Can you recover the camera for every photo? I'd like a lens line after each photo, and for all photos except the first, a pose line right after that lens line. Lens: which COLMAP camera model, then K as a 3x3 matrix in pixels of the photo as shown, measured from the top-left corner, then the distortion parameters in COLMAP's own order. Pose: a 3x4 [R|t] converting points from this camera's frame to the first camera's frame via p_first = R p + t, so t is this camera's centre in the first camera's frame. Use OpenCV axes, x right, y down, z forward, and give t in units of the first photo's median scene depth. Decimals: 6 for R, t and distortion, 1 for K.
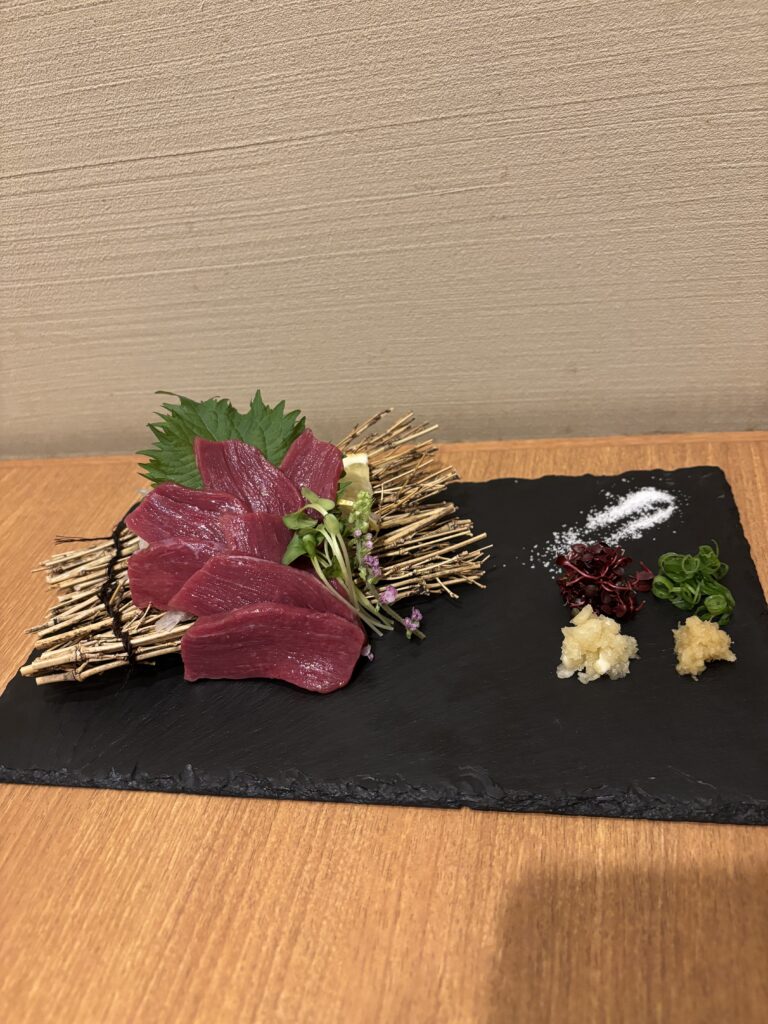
lens RADIAL K [[788.4, 0, 384.0], [0, 788.4, 512.0], [0, 0, 1]] dist [-0.051805, 0.119249]
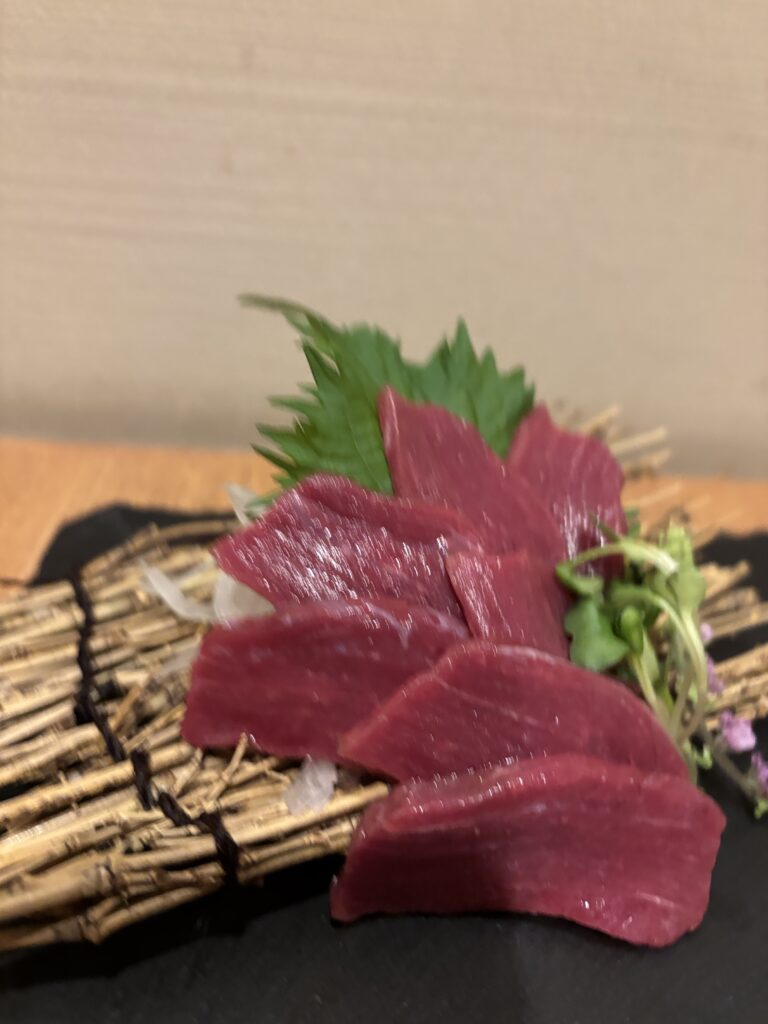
lens RADIAL K [[822.7, 0, 384.0], [0, 822.7, 512.0], [0, 0, 1]] dist [-0.012367, -0.004177]
pose [[0.953926, 0.094648, 0.284723, -0.382549], [-0.073325, 0.993708, -0.084665, 0.022053], [-0.290945, 0.059887, 0.954864, 0.538535]]
